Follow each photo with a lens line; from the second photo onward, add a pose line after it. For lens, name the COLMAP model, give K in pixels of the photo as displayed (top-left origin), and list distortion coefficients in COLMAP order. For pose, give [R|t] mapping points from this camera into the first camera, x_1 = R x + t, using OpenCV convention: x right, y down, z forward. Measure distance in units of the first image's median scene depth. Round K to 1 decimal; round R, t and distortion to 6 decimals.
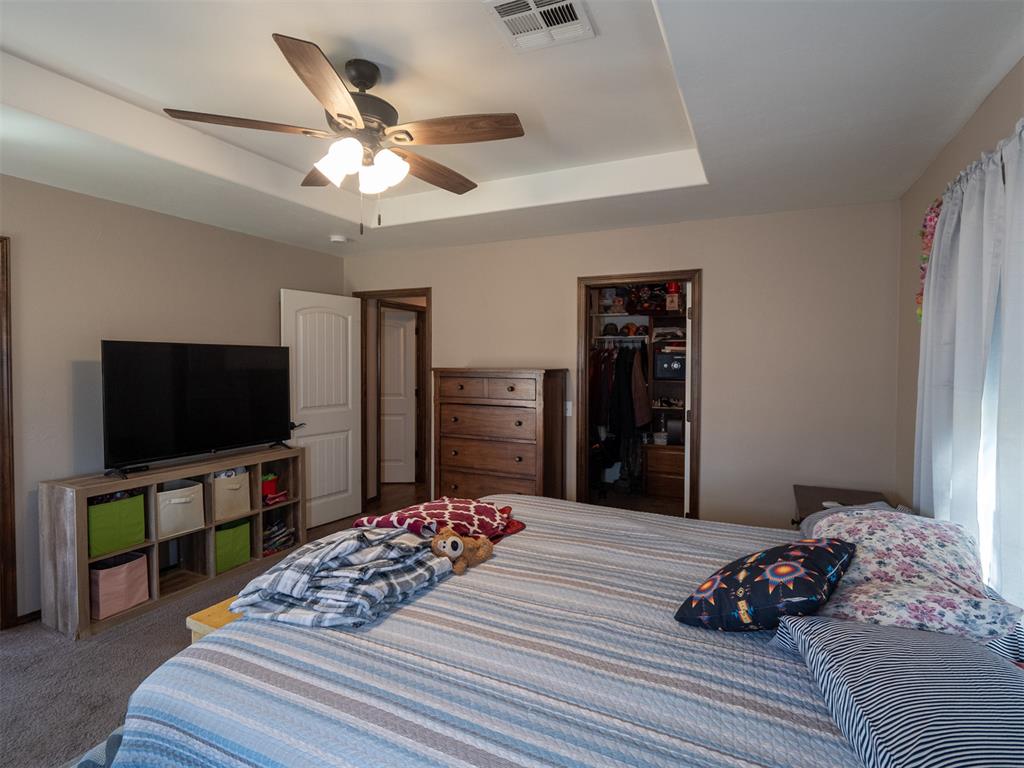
lens RADIAL K [[506.8, 0, 509.5], [0, 506.8, 384.1], [0, 0, 1]] dist [-0.010700, -0.001074]
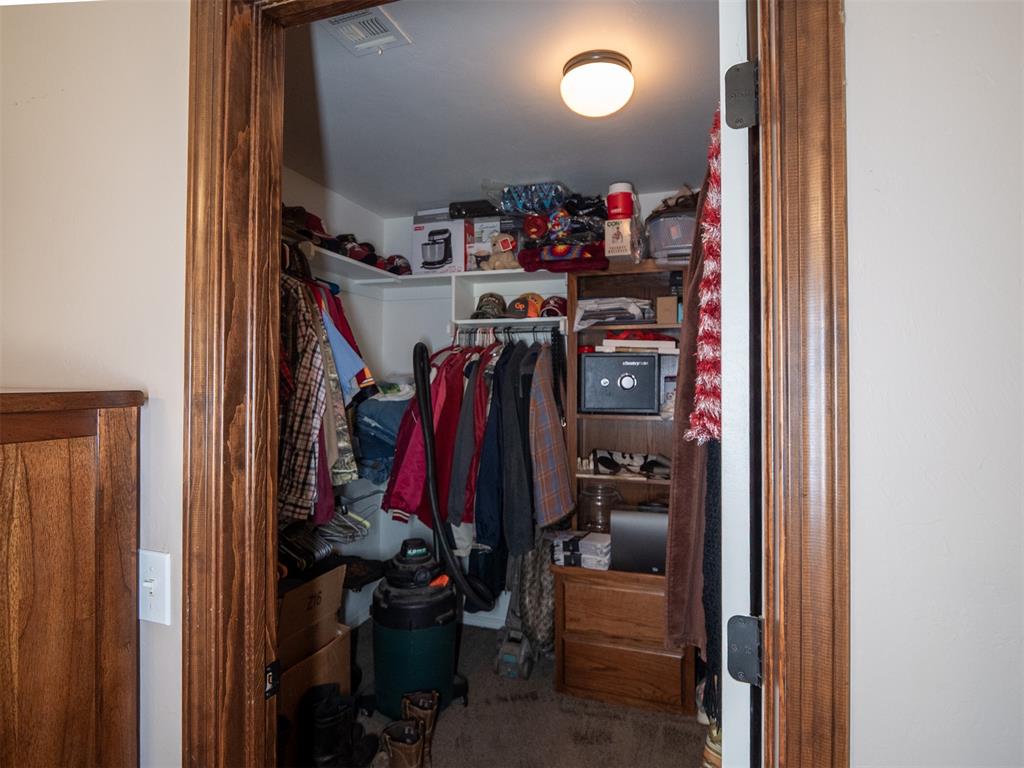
lens RADIAL K [[506.8, 0, 514.5], [0, 506.8, 381.6], [0, 0, 1]] dist [-0.010700, -0.001074]
pose [[0.990999, 0.002919, 0.133836, 0.167995], [0.003089, 0.998998, -0.044656, -0.017088], [-0.133833, 0.044668, 0.989997, 0.561834]]
